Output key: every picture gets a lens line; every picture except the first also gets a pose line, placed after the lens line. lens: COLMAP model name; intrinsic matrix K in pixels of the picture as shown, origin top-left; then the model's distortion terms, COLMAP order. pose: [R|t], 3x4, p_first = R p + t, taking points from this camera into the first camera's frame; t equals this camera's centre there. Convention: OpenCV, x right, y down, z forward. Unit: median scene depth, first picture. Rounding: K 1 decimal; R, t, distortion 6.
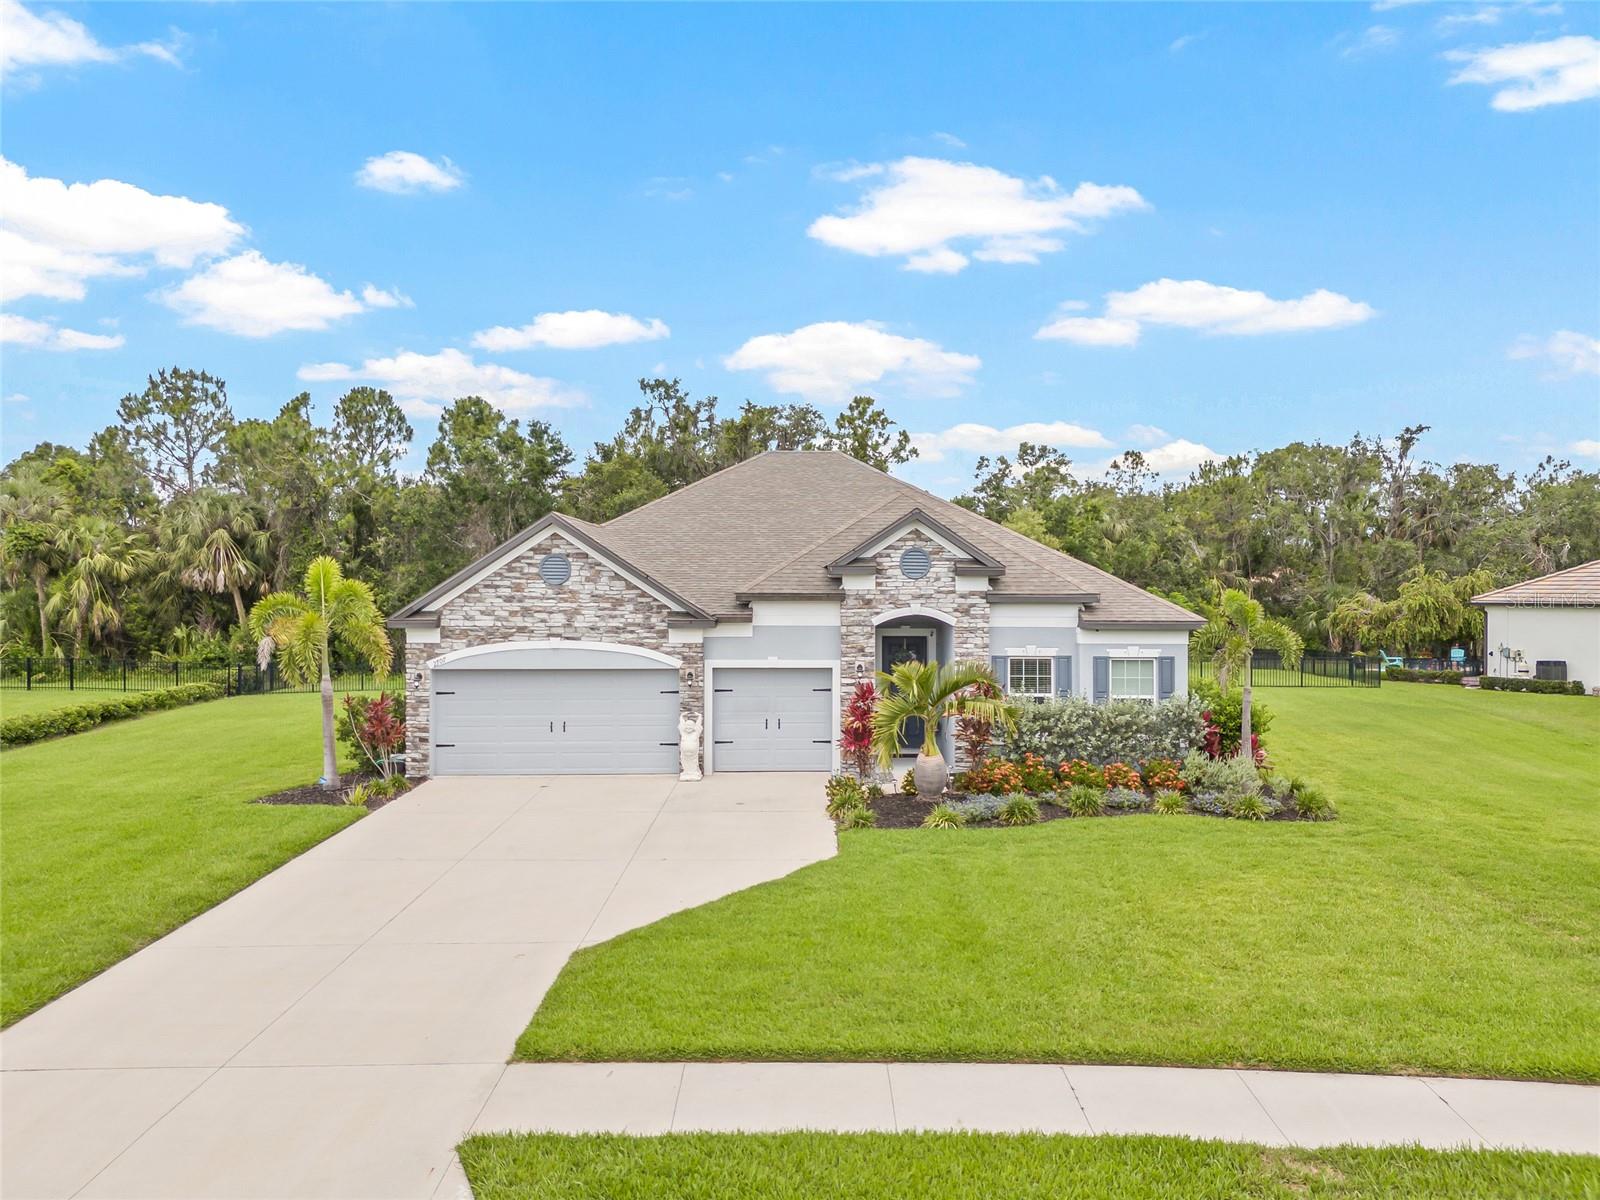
lens RADIAL K [[1180.9, 0, 800.0], [0, 1180.9, 600.0], [0, 0, 1]] dist [0.063648, -0.072518]
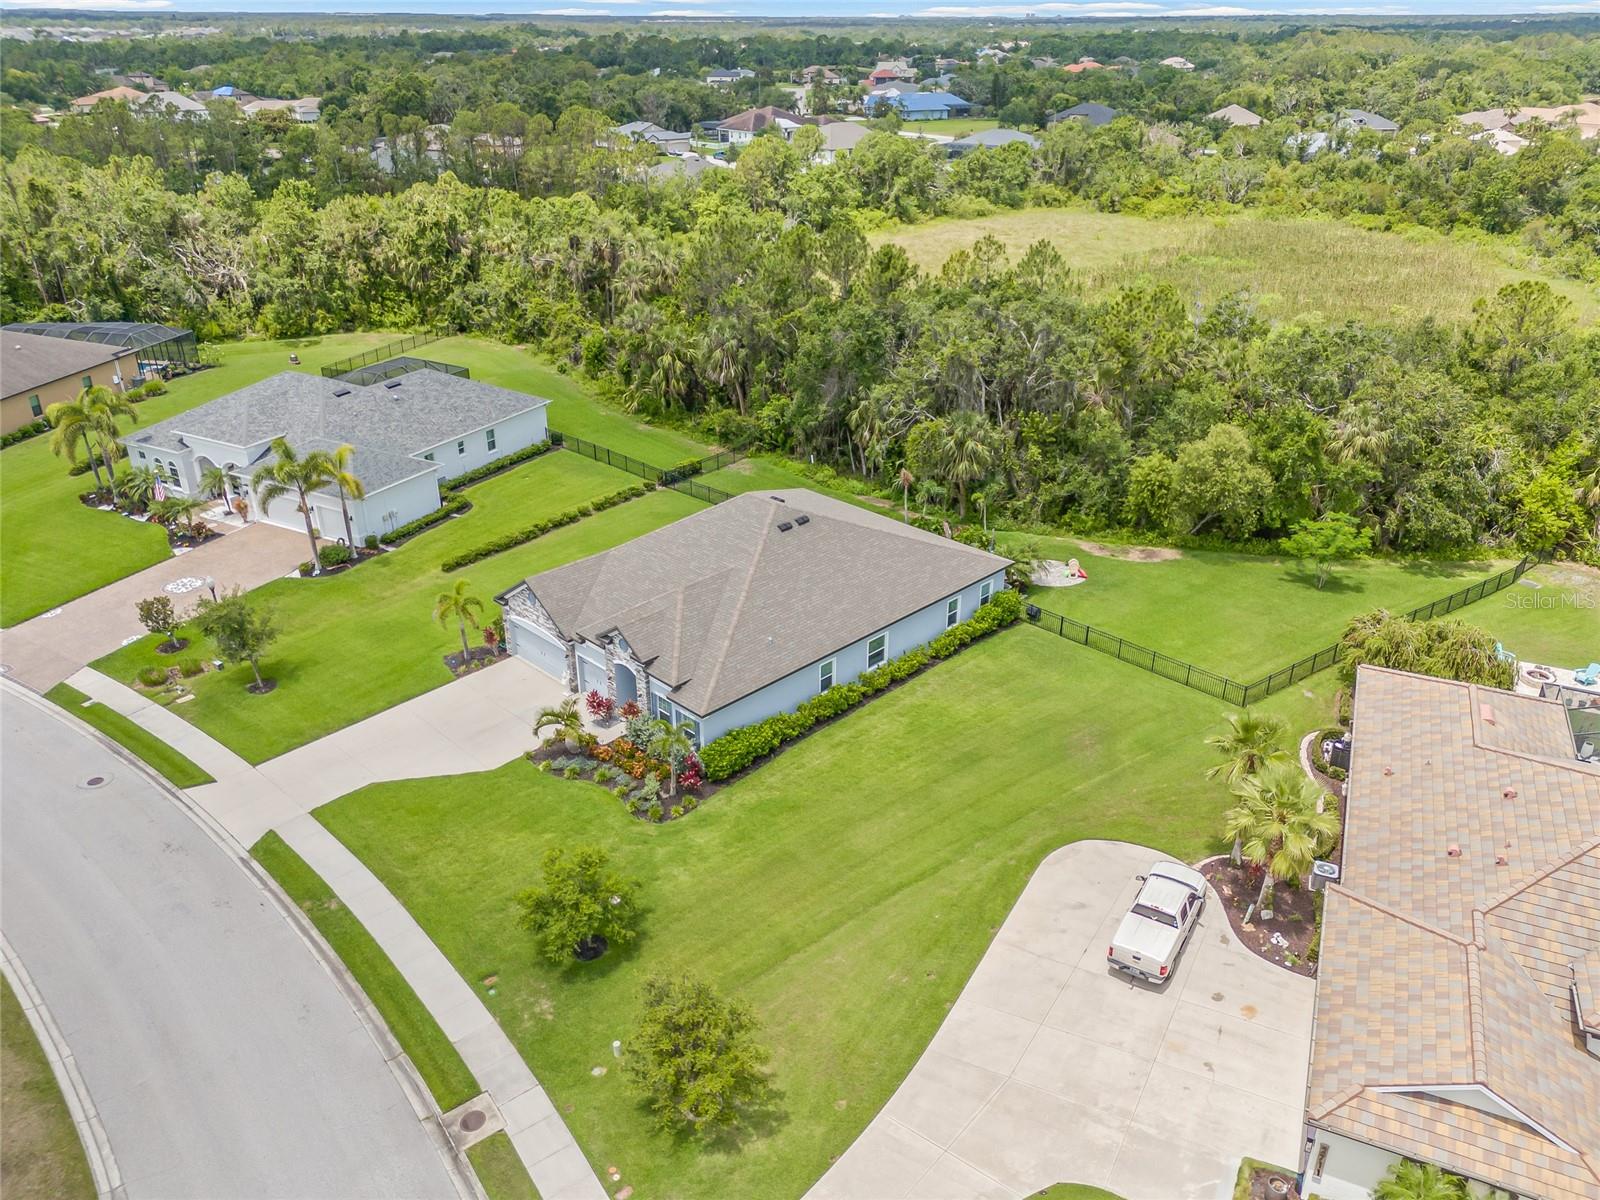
lens RADIAL K [[1169.1, 0, 822.4], [0, 1169.1, 605.0], [0, 0, 1]] dist [0.068750, -0.066995]
pose [[0.725420, 0.312227, -0.613416, 1.727769], [-0.017983, 0.899490, 0.436572, -1.090371], [0.688071, -0.305667, 0.658123, -0.192613]]
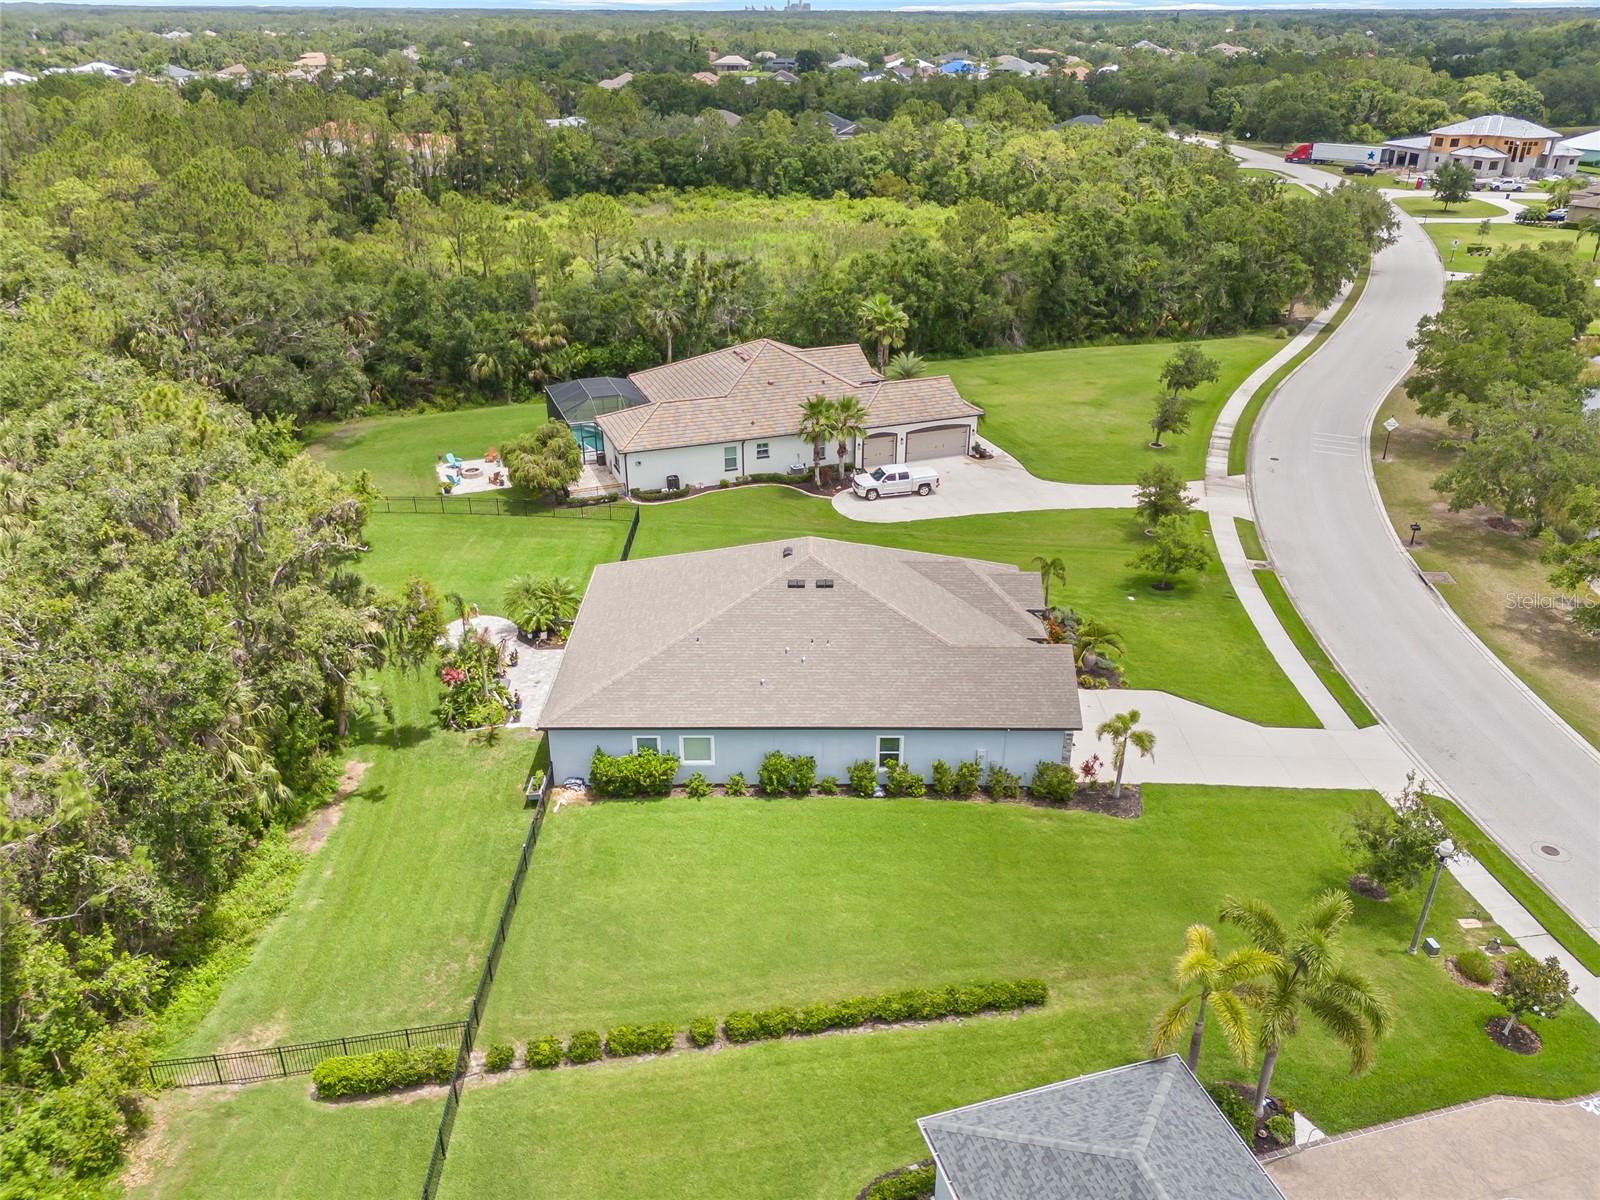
lens RADIAL K [[1178.3, 0, 800.0], [0, 1178.3, 600.0], [0, 0, 1]] dist [0.079695, -0.078785]
pose [[-0.007513, -0.440589, 0.897678, -2.108194], [0.012602, 0.897590, 0.440651, -1.104567], [-0.999892, 0.014623, -0.001191, 1.487883]]
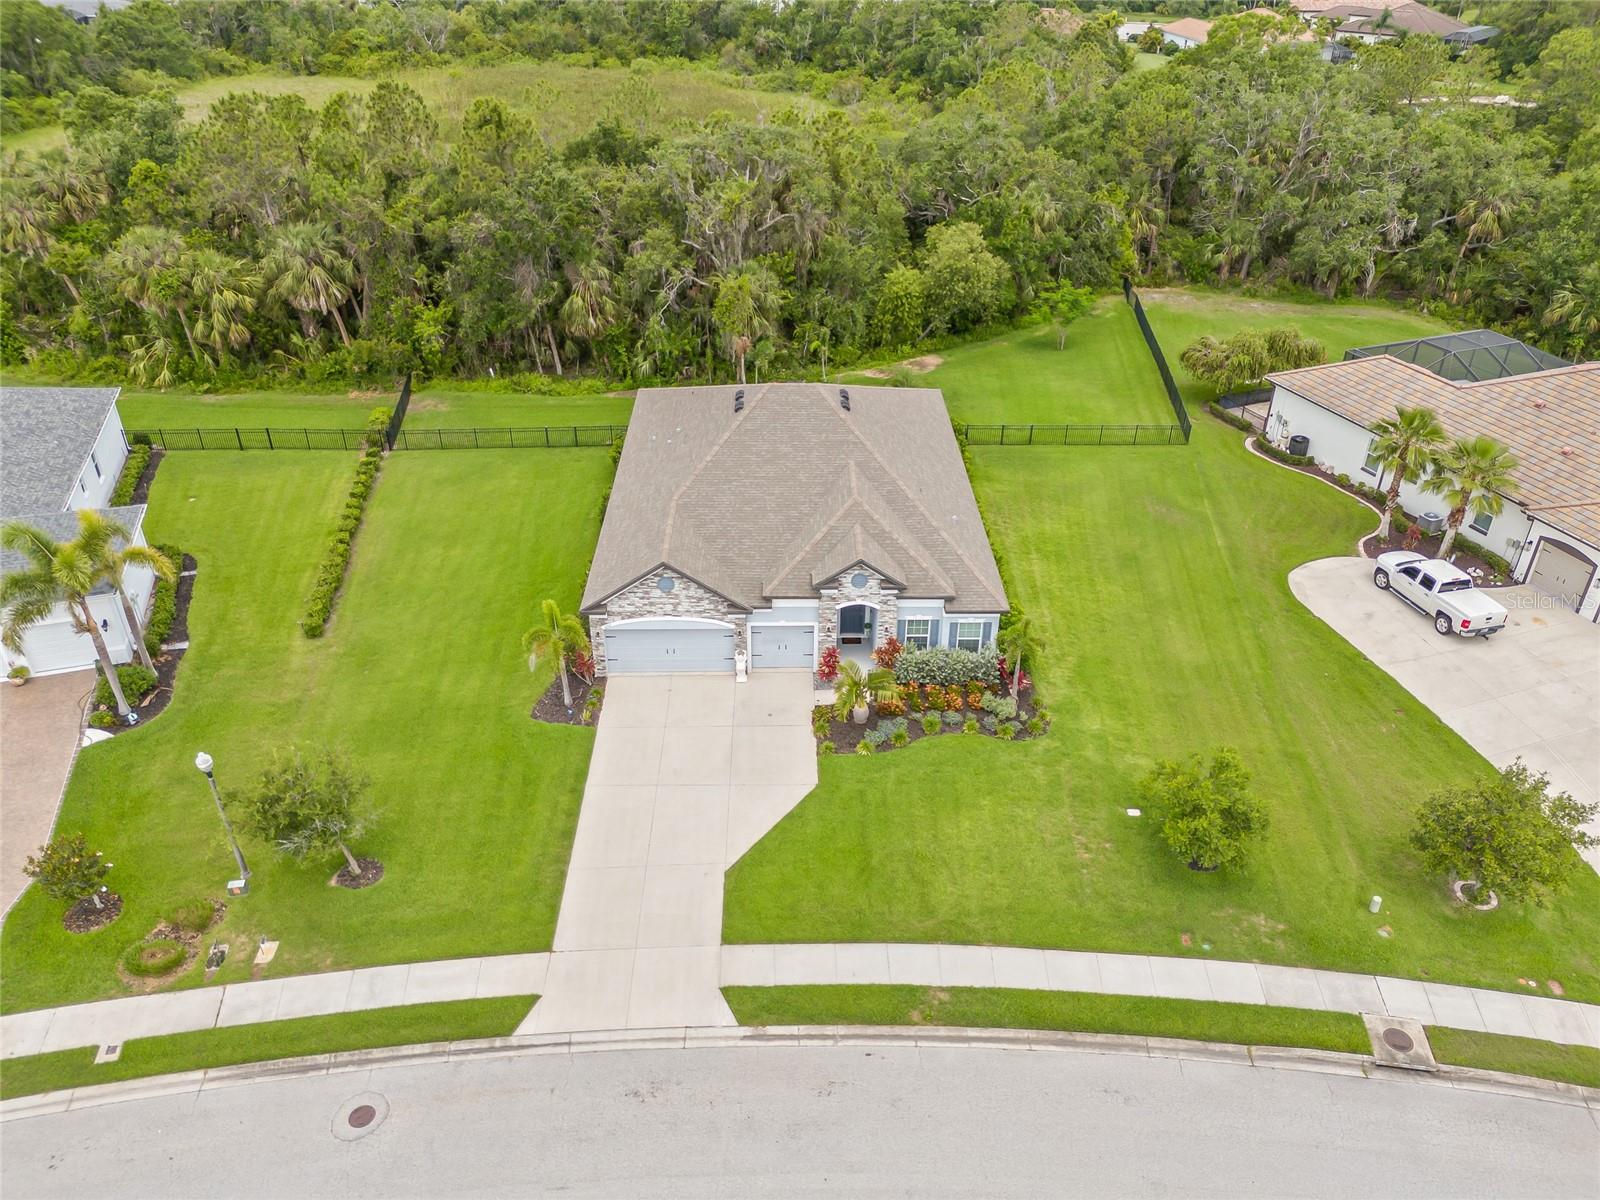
lens RADIAL K [[1159.6, 0, 800.0], [0, 1159.6, 600.0], [0, 0, 1]] dist [0.068423, -0.070293]
pose [[0.999518, -0.008113, 0.029952, -0.051227], [-0.008335, 0.859564, 0.510959, -0.939201], [-0.029891, -0.510963, 0.859083, -0.585279]]
